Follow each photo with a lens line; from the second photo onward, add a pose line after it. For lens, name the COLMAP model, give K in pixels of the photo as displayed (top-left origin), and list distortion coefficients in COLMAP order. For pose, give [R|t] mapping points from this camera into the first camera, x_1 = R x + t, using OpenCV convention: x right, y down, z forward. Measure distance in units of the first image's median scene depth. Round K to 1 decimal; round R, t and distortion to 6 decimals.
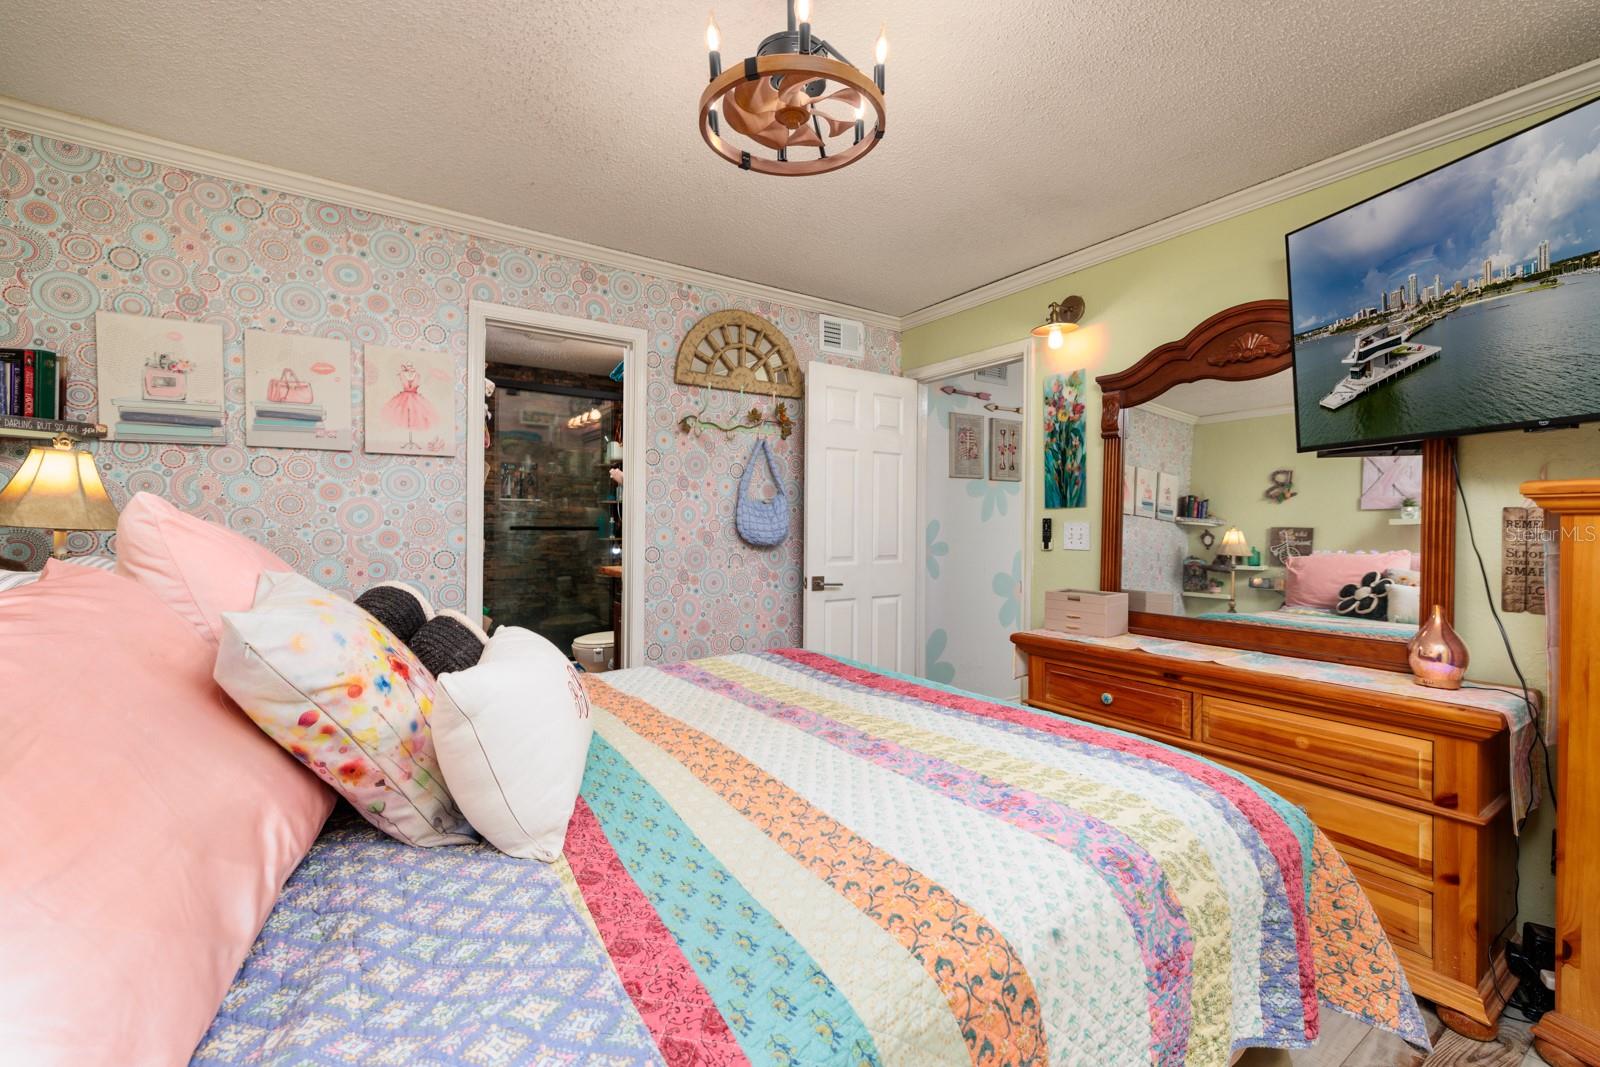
lens RADIAL K [[677.0, 0, 799.6], [0, 677.0, 529.1], [0, 0, 1]] dist [-0.001404, -0.000636]
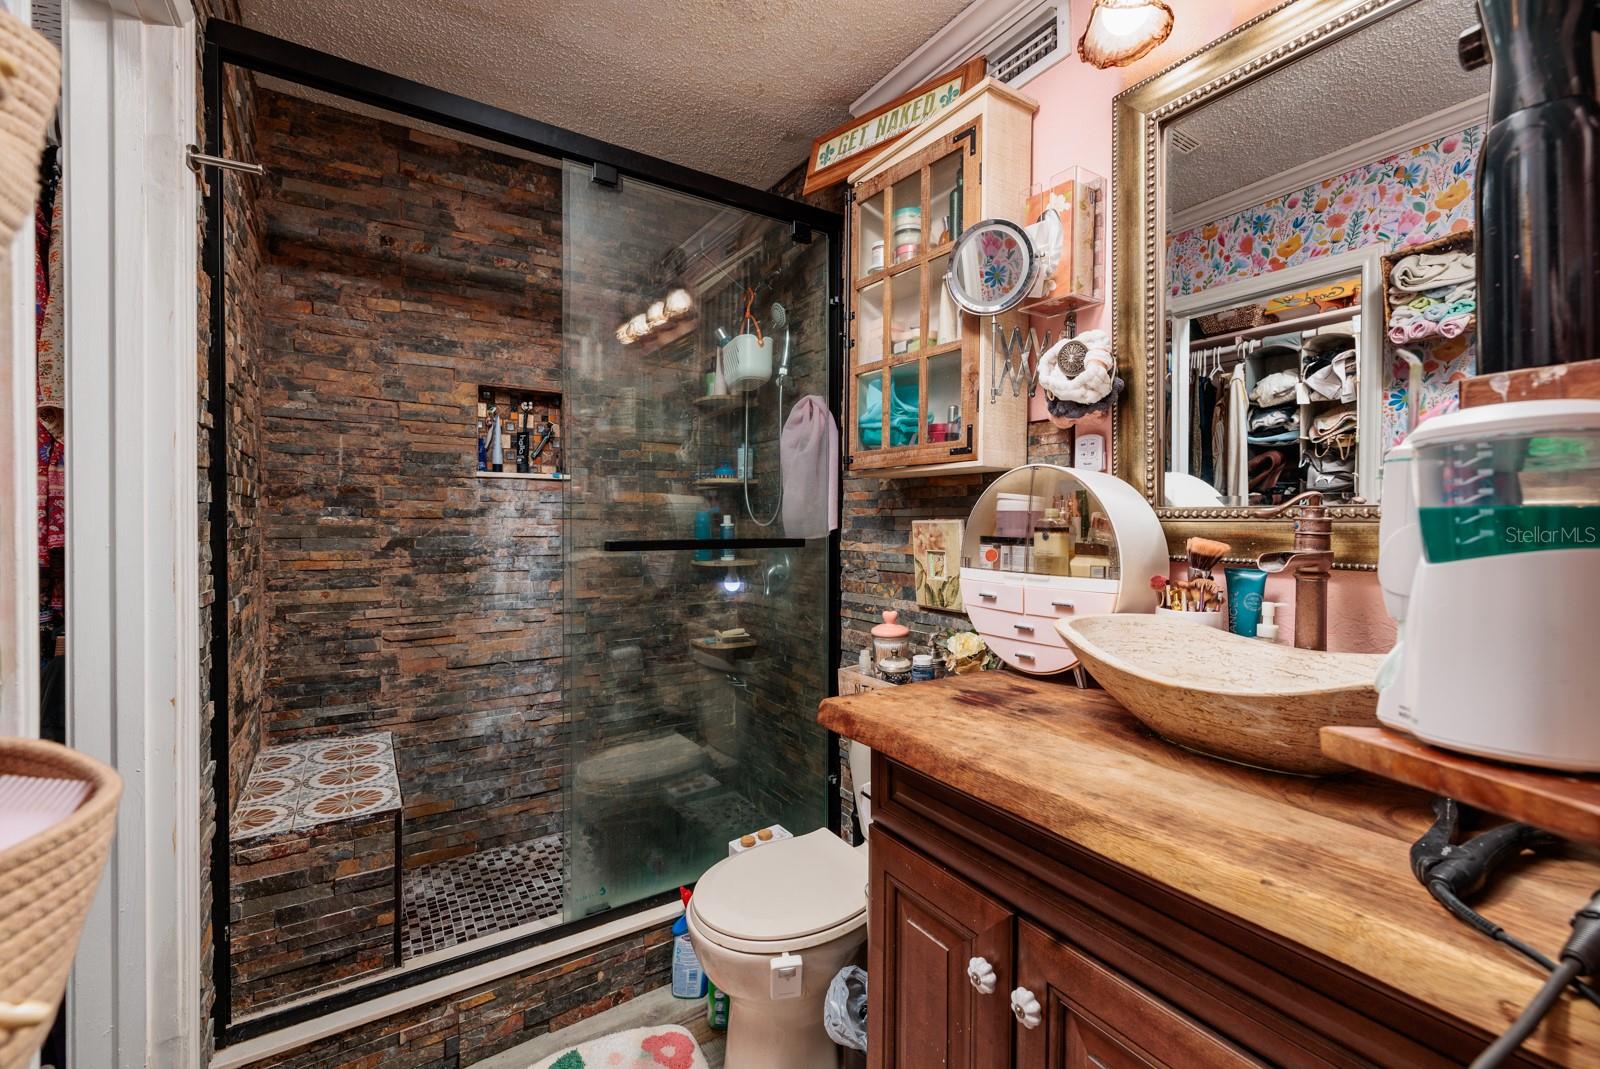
lens RADIAL K [[677.0, 0, 802.9], [0, 677.0, 529.6], [0, 0, 1]] dist [-0.001404, -0.000636]
pose [[0.999951, -0.009920, -0.000246, -0.229227], [0.009921, 0.999944, 0.003564, -0.008872], [0.000211, -0.003566, 0.999994, 0.553168]]
